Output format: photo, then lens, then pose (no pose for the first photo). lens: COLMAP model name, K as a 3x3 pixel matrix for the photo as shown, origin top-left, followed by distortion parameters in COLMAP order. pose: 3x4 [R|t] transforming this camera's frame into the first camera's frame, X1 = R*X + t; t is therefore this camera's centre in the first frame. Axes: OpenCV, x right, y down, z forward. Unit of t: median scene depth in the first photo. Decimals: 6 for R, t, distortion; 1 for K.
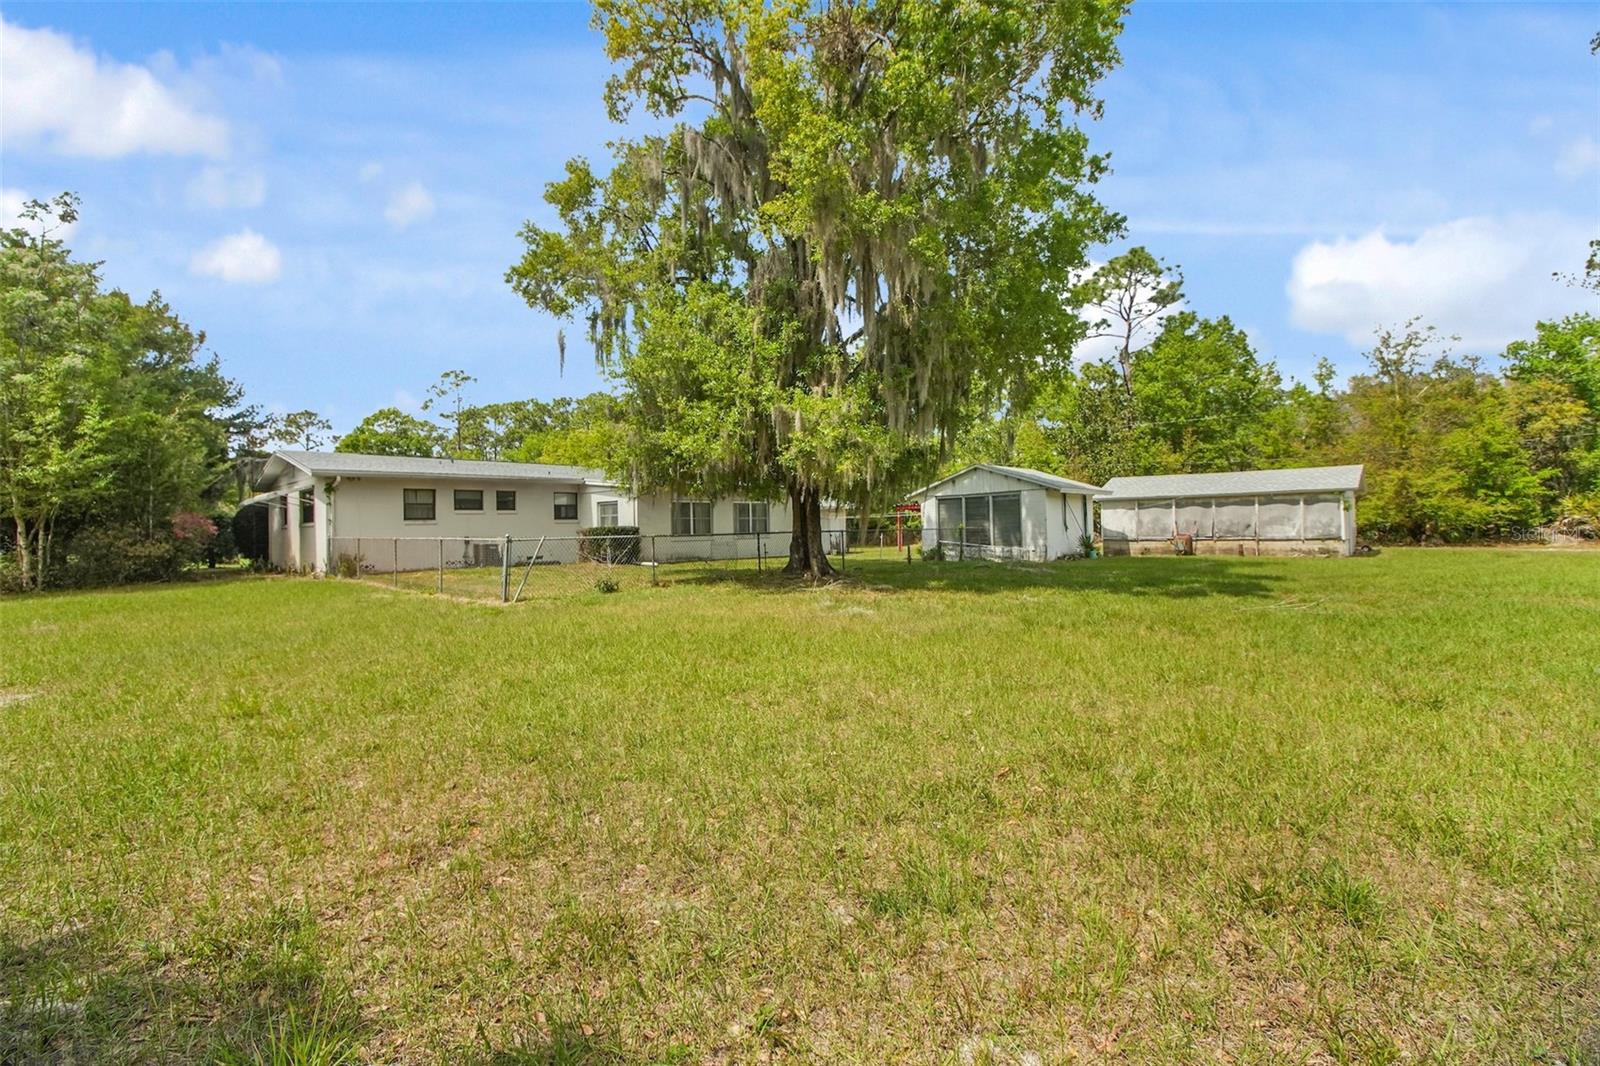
lens RADIAL K [[724.2, 0, 795.0], [0, 724.2, 533.4], [0, 0, 1]] dist [-0.003363, -0.000165]
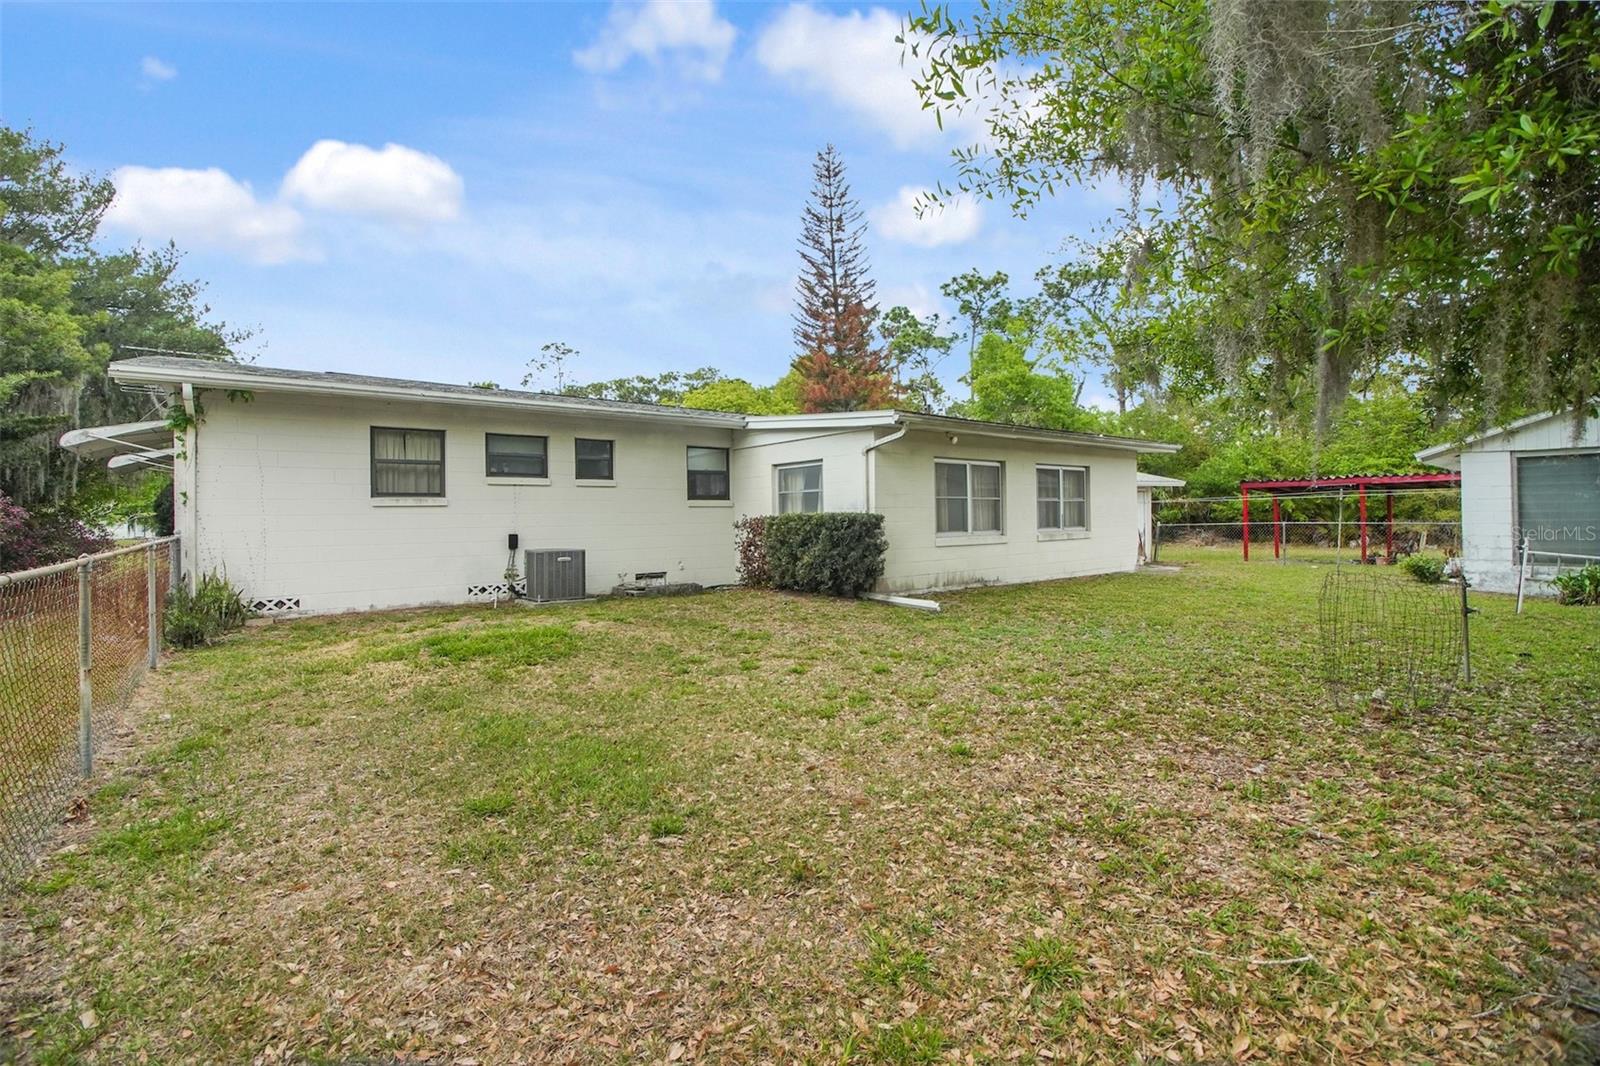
lens RADIAL K [[724.2, 0, 802.5], [0, 724.2, 525.5], [0, 0, 1]] dist [-0.003363, -0.000165]
pose [[0.992618, 0.005746, -0.121143, -0.193760], [-0.005132, 0.999972, 0.005381, -0.003864], [0.121170, -0.004720, 0.992621, 0.513712]]
